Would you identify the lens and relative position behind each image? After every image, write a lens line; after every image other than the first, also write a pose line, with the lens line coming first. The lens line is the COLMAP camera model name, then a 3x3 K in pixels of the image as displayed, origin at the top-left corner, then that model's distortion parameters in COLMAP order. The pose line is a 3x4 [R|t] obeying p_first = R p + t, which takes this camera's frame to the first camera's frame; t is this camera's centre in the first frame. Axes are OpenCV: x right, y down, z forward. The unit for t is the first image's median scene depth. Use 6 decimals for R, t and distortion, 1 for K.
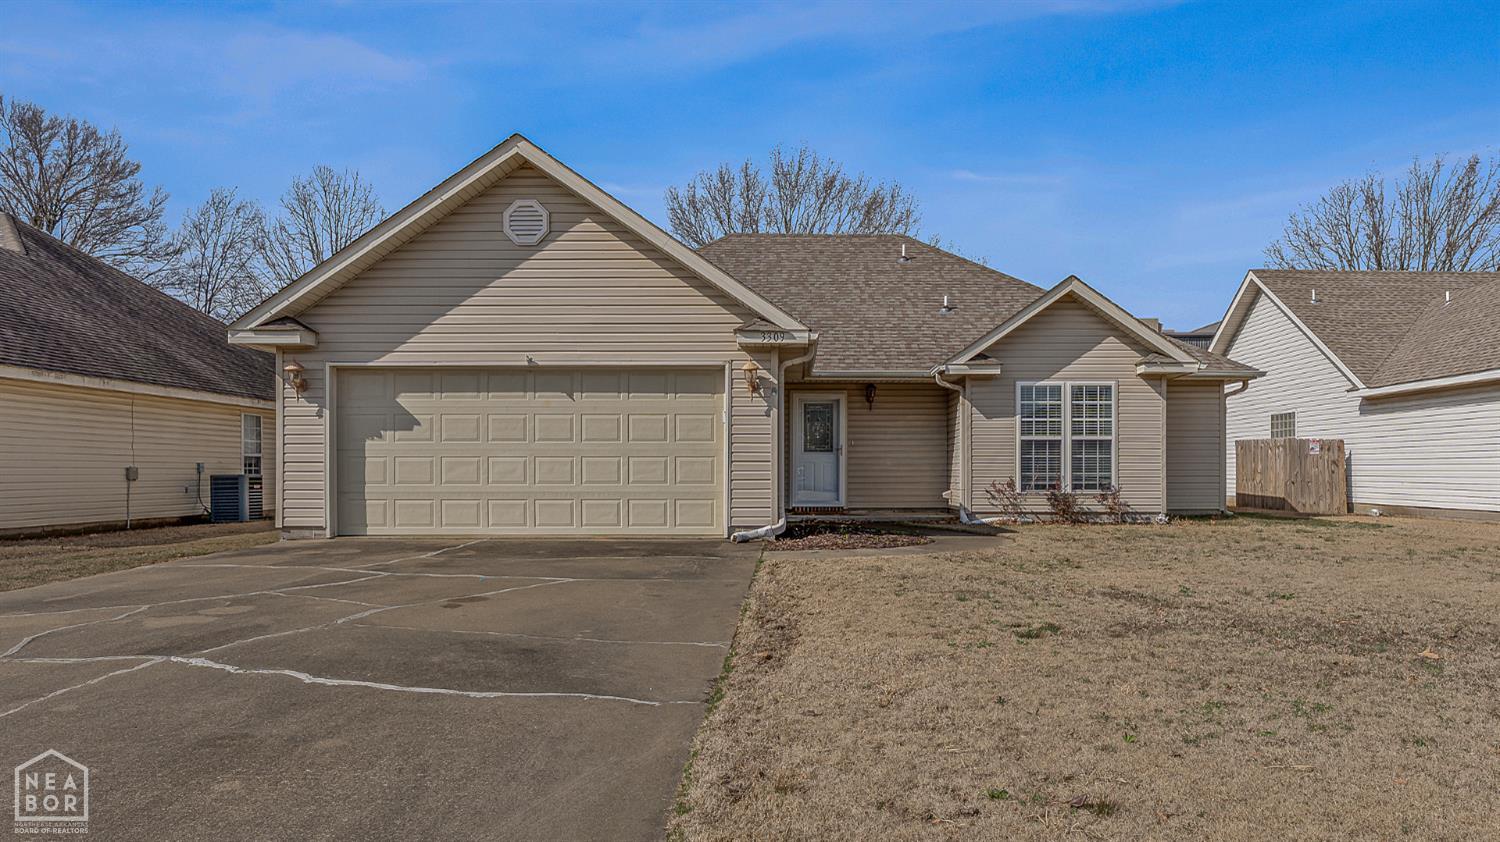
lens RADIAL K [[953.3, 0, 767.6], [0, 953.3, 446.7], [0, 0, 1]] dist [0.013127, 0.005390]
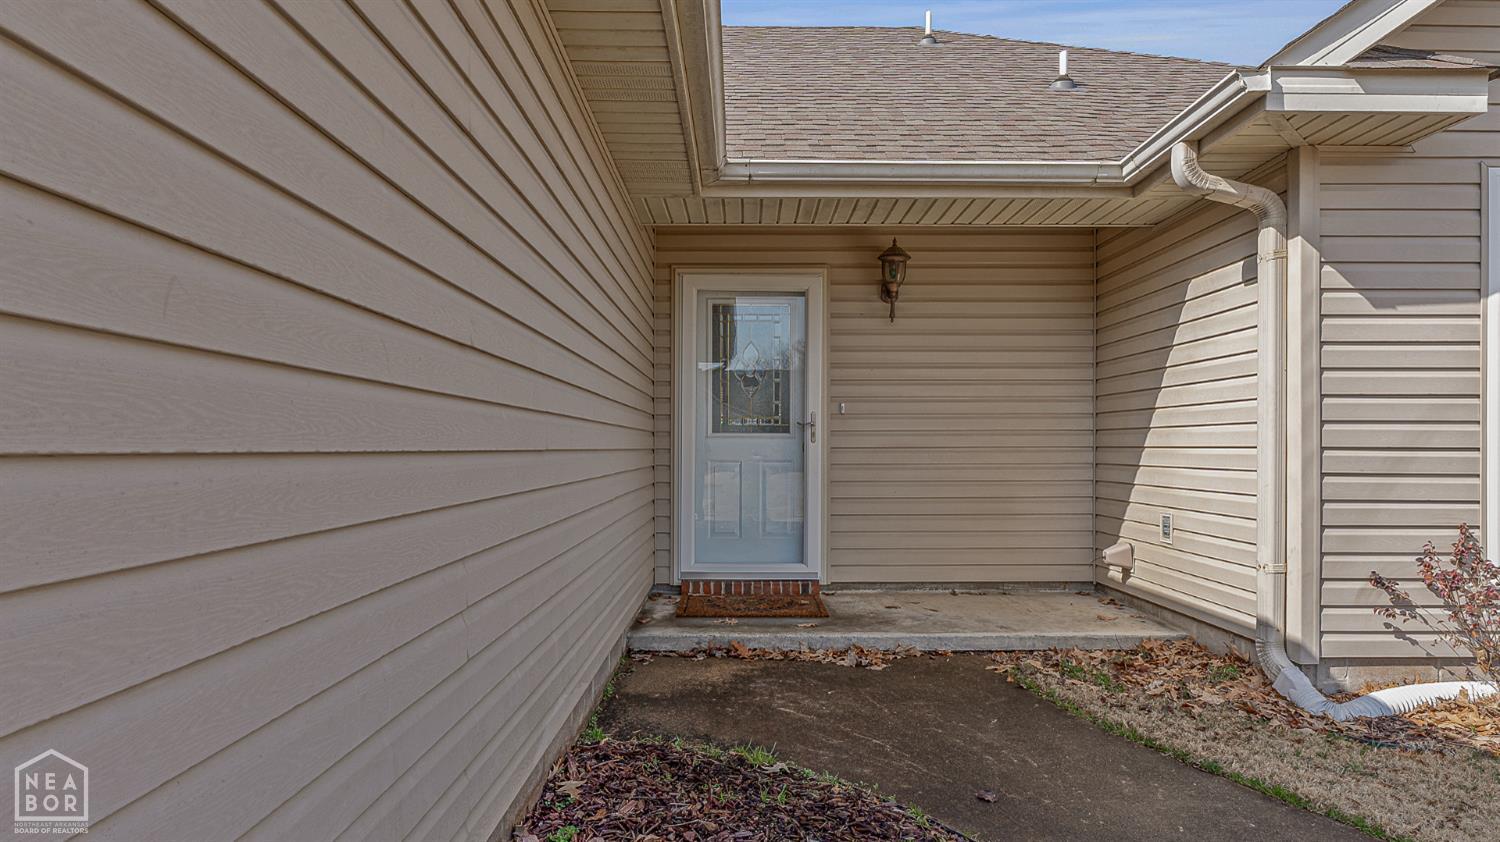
lens RADIAL K [[794.9, 0, 760.5], [0, 794.9, 451.1], [0, 0, 1]] dist [0.003119, 0.000805]
pose [[0.998525, 0.001349, 0.054281, 0.040432], [-0.002911, 0.999583, 0.028718, 0.003939], [-0.054220, -0.028833, 0.998113, 0.693907]]
